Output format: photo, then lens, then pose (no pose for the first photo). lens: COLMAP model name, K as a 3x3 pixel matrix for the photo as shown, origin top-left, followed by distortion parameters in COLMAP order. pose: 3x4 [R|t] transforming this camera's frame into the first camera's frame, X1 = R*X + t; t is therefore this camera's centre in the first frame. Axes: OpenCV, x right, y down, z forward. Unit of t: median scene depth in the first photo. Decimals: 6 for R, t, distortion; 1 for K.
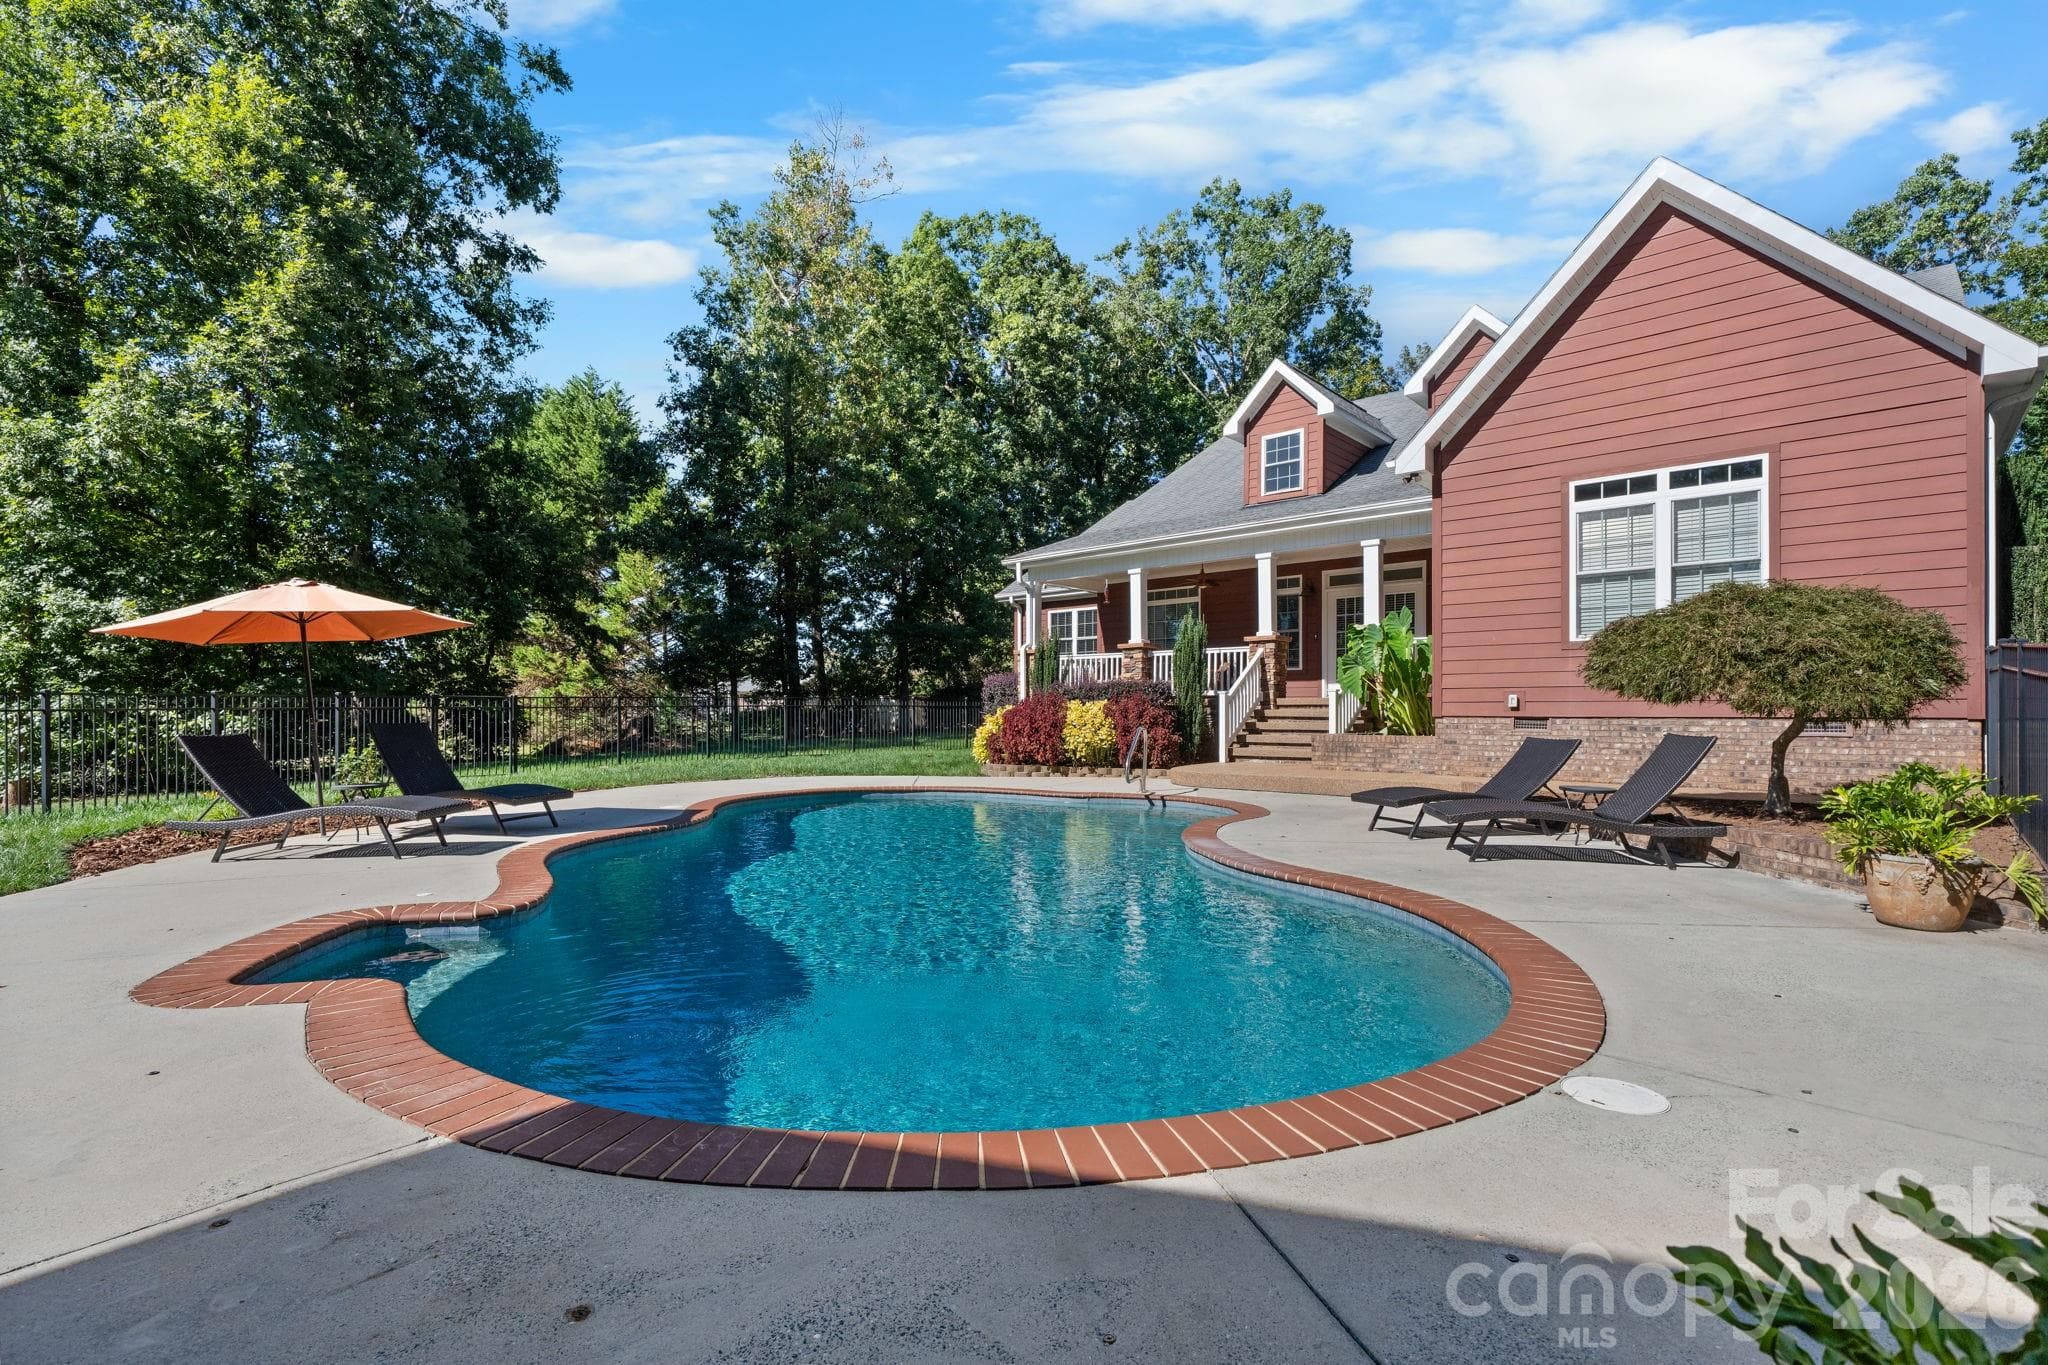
lens RADIAL K [[941.9, 0, 1014.9], [0, 941.9, 711.0], [0, 0, 1]] dist [0.001609, 0.000023]
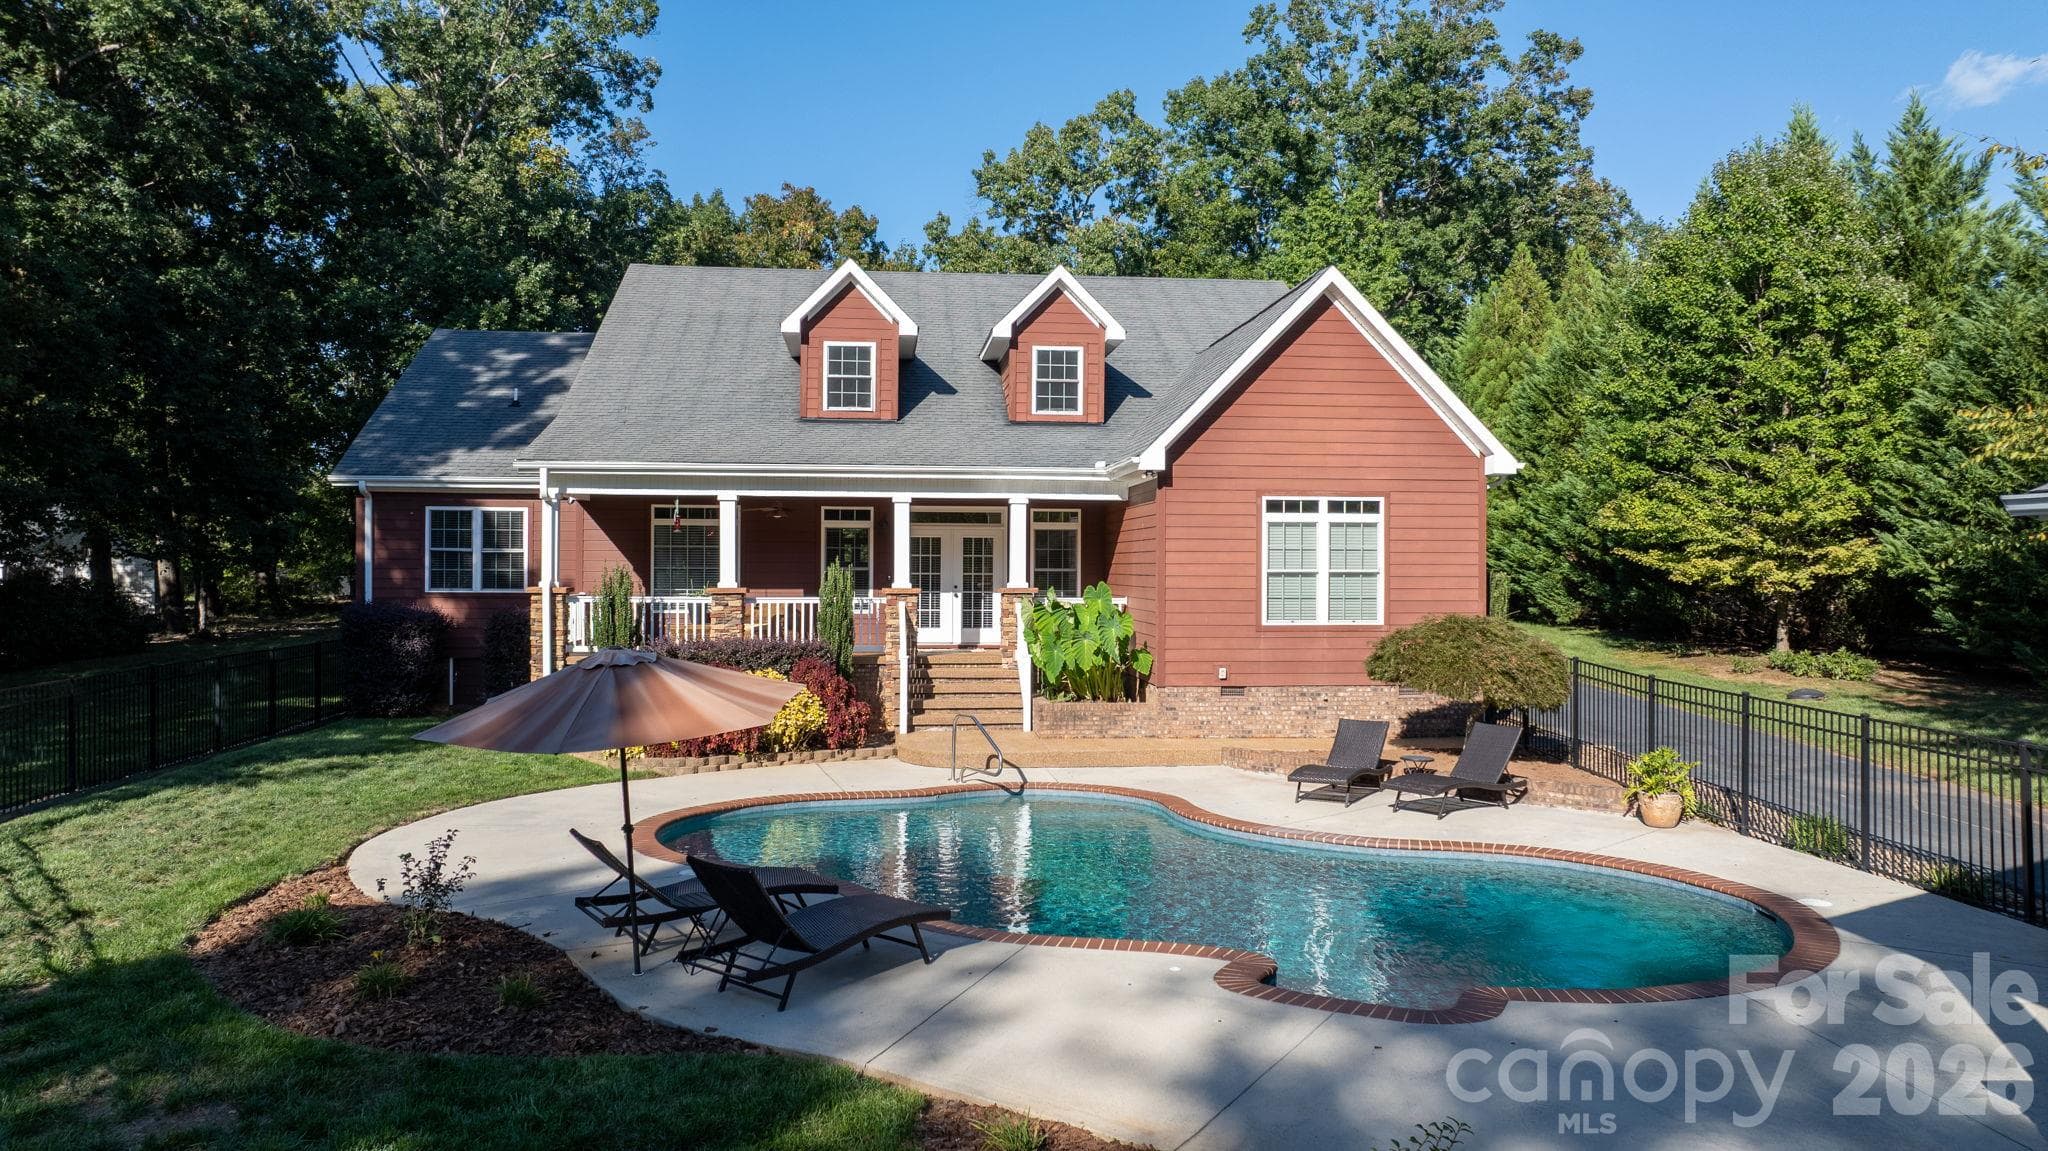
lens RADIAL K [[1444.7, 0, 1033.8], [0, 1444.7, 562.8], [0, 0, 1]] dist [-0.019604, 0.022360]
pose [[0.661730, 0.002950, 0.749737, -0.697177], [-0.003754, 0.999993, -0.000621, -0.103163], [-0.749733, -0.002403, 0.661736, -0.020740]]
